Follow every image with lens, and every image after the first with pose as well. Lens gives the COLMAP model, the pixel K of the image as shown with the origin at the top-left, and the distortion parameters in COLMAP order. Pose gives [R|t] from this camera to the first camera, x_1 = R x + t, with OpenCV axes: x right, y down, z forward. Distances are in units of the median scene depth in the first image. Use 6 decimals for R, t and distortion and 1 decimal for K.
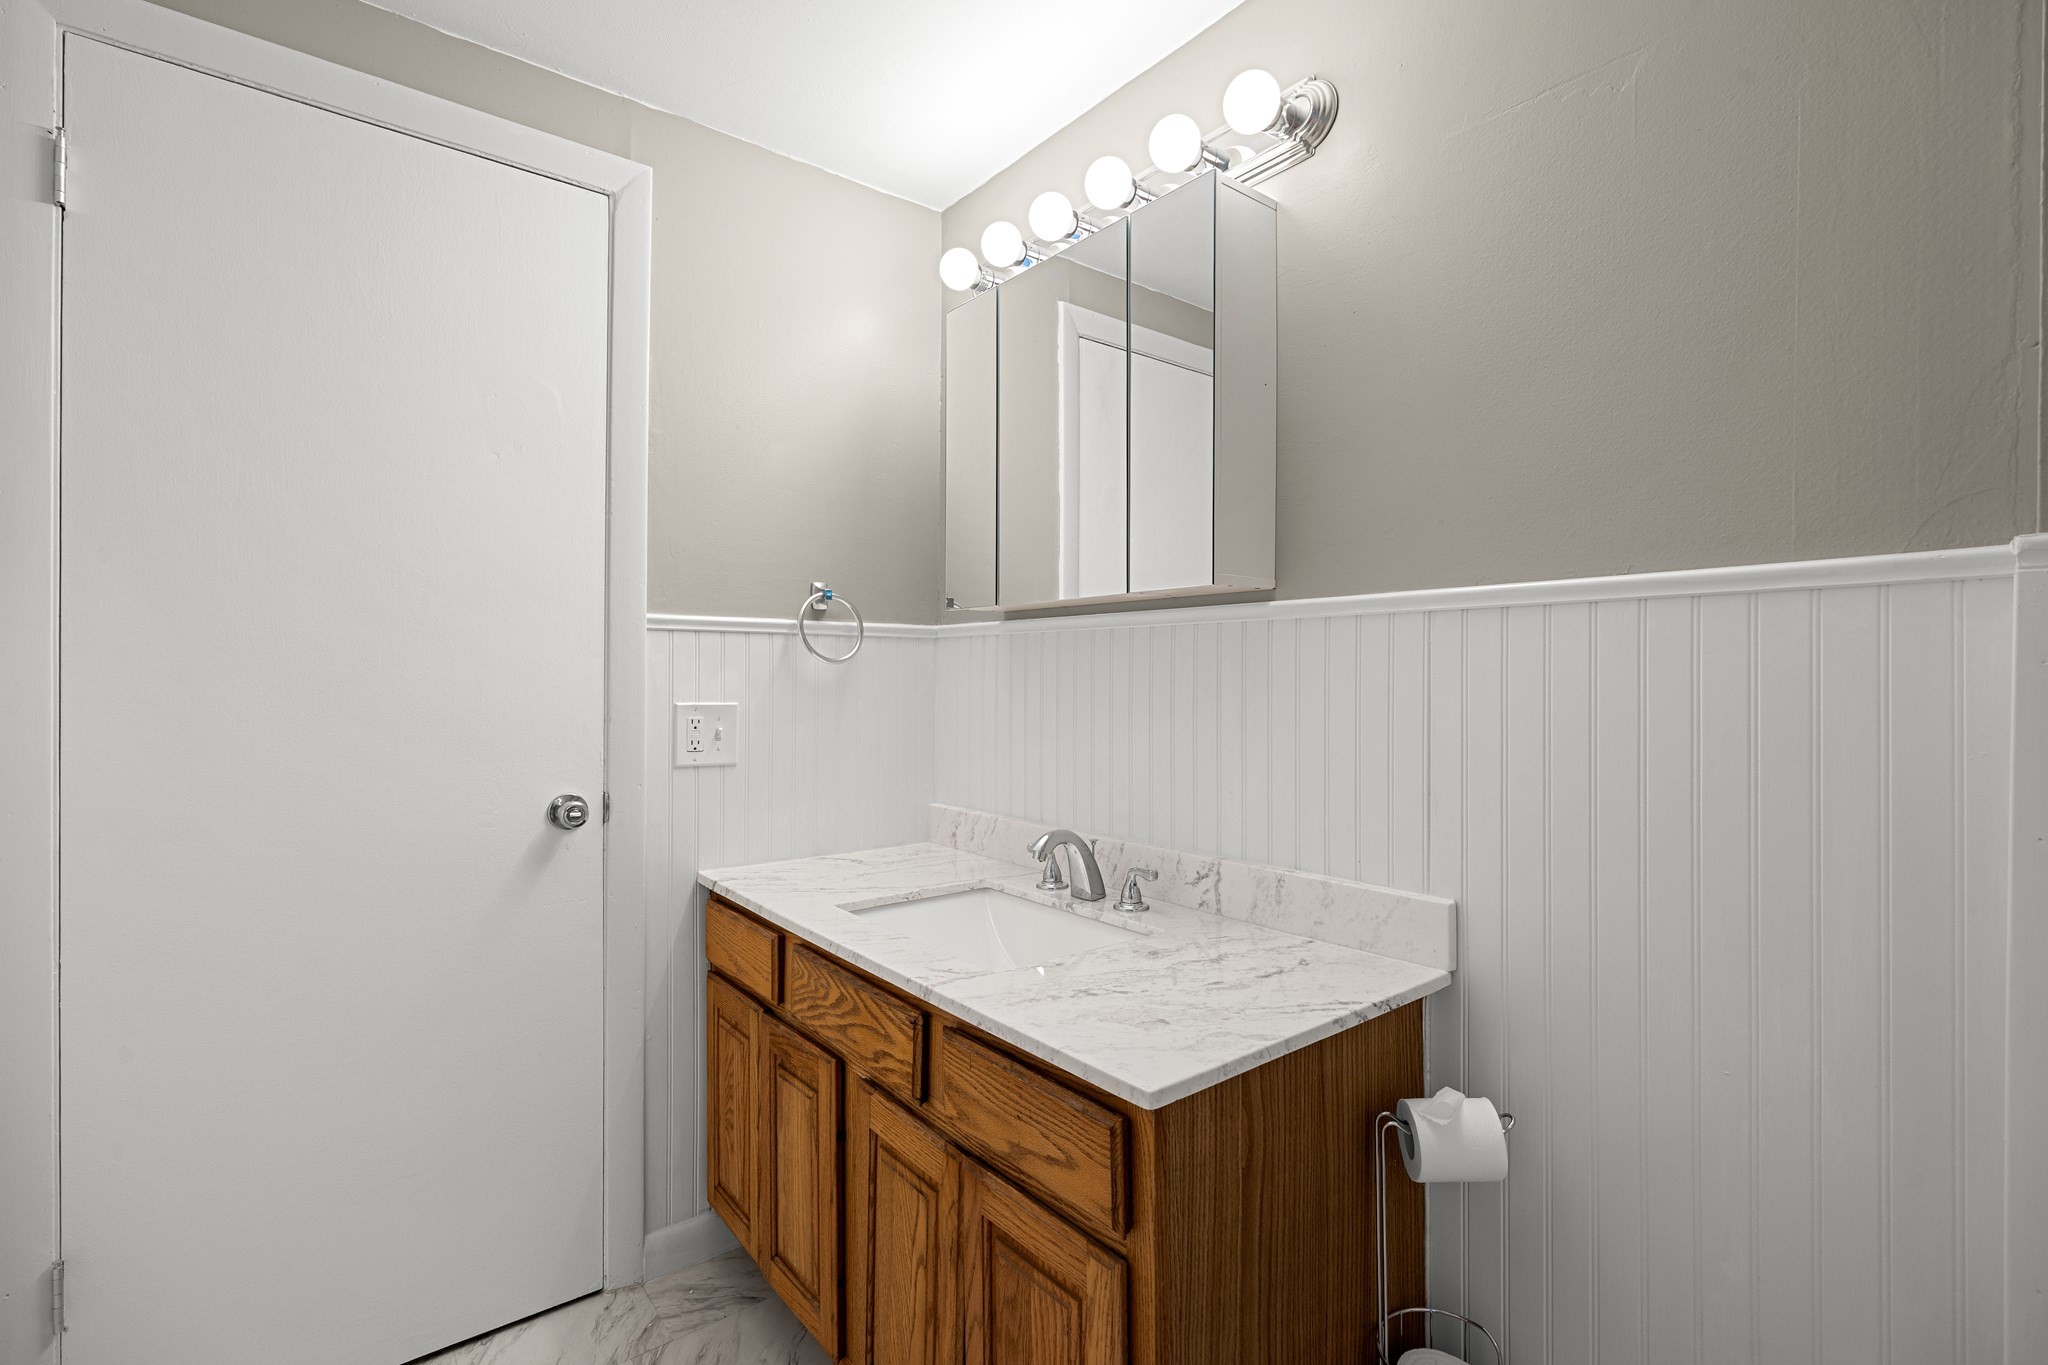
lens RADIAL K [[923.7, 0, 1017.2], [0, 923.7, 674.5], [0, 0, 1]] dist [0.001586, 0.000912]
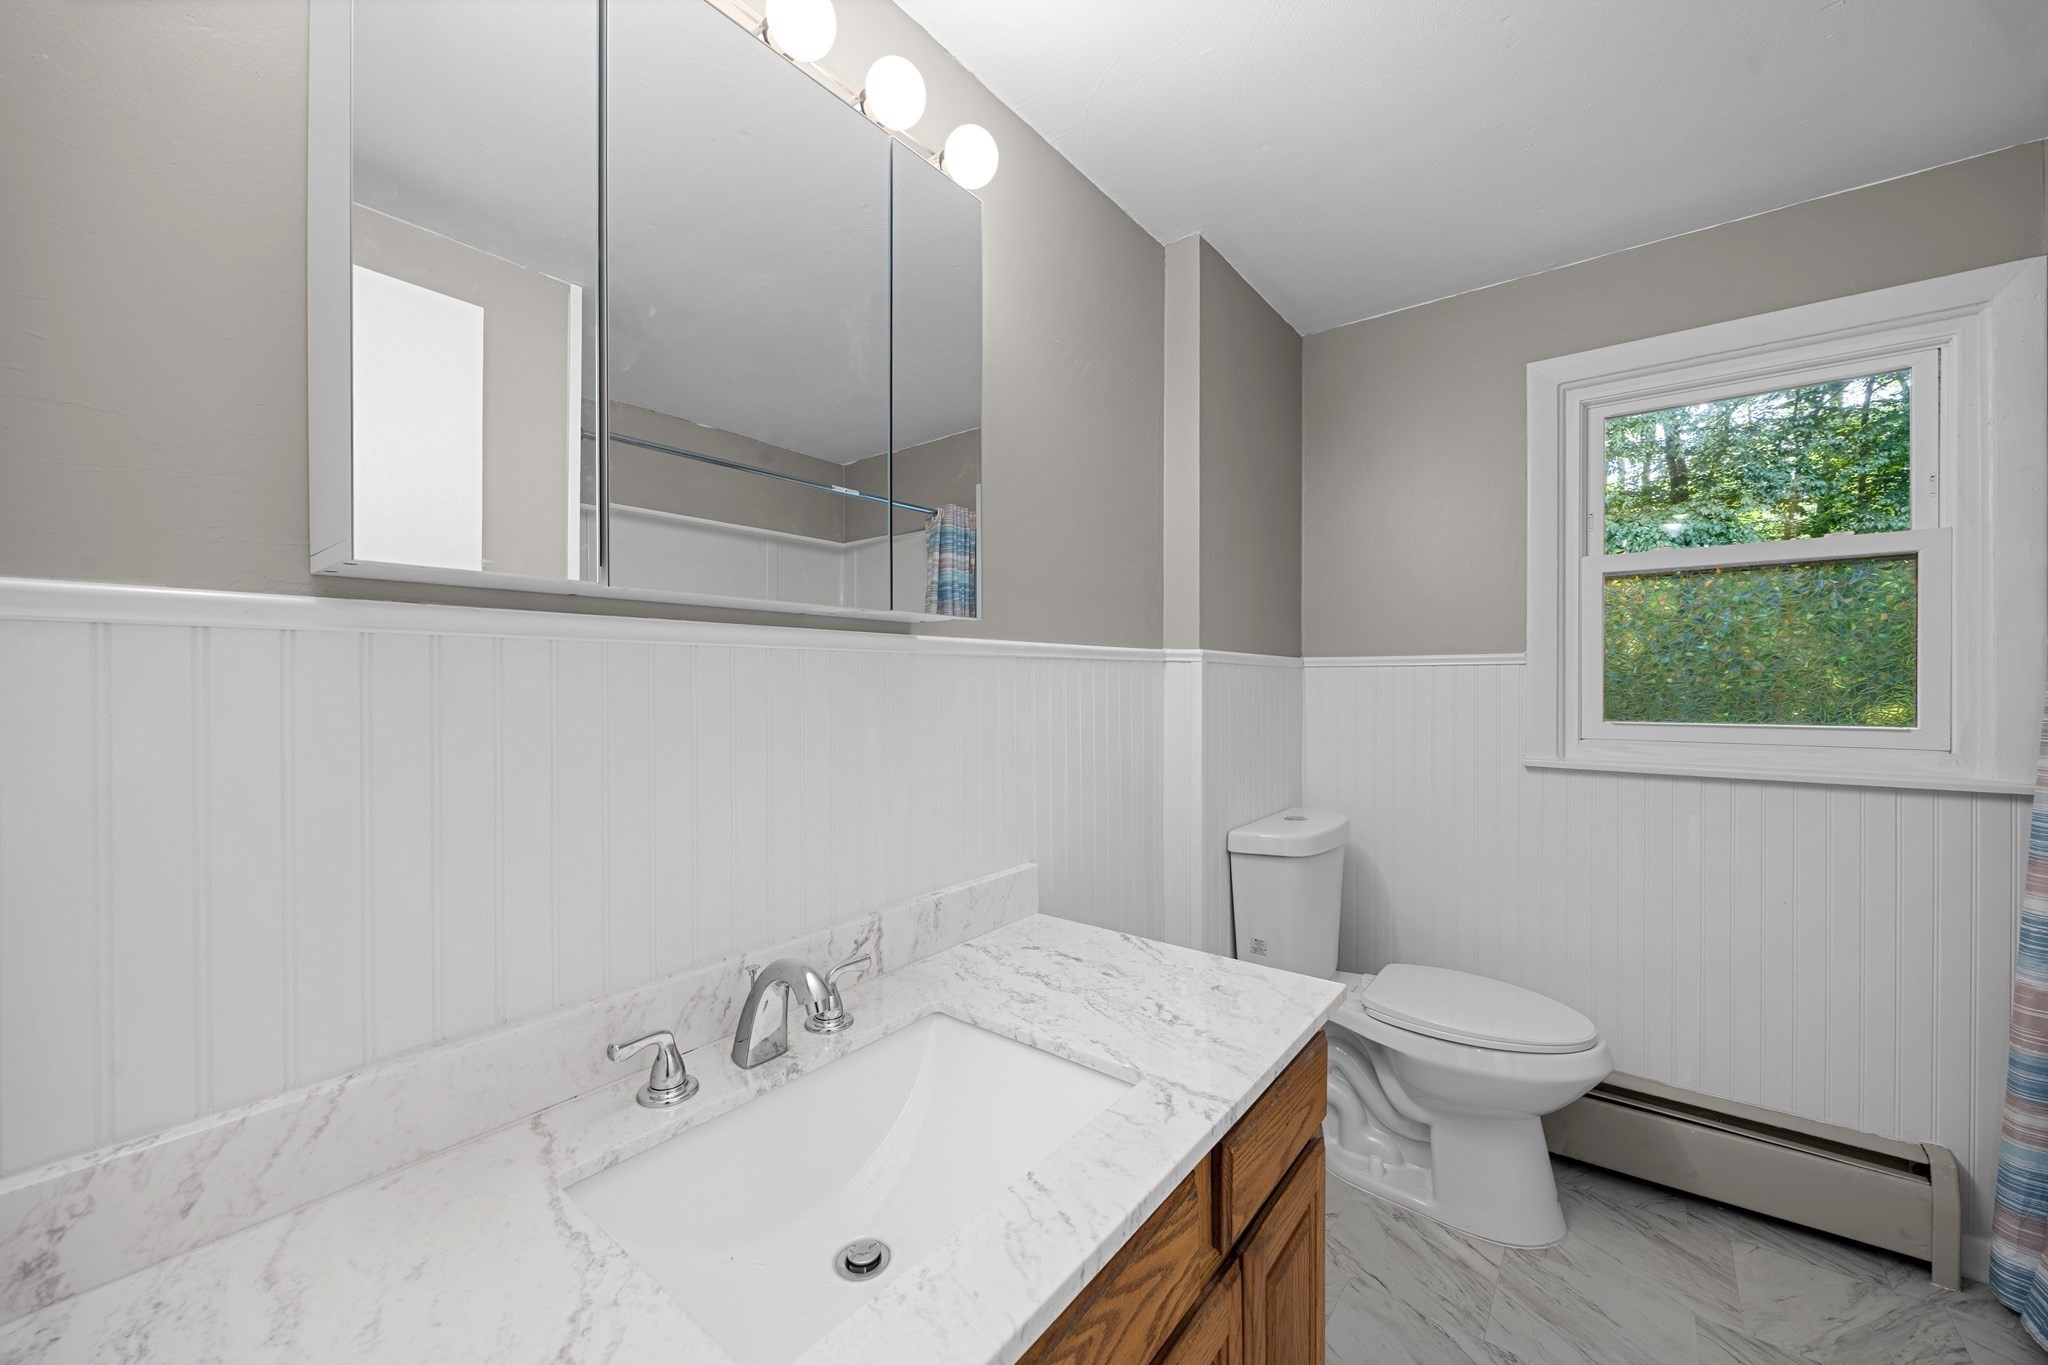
lens RADIAL K [[787.4, 0, 1028.7], [0, 787.4, 678.6], [0, 0, 1]] dist [0.000163, 0.000065]
pose [[-0.242696, 0.005147, 0.970089, -0.665922], [0.003591, 0.999984, -0.004407, -0.030789], [-0.970096, 0.002414, -0.242710, 1.231347]]
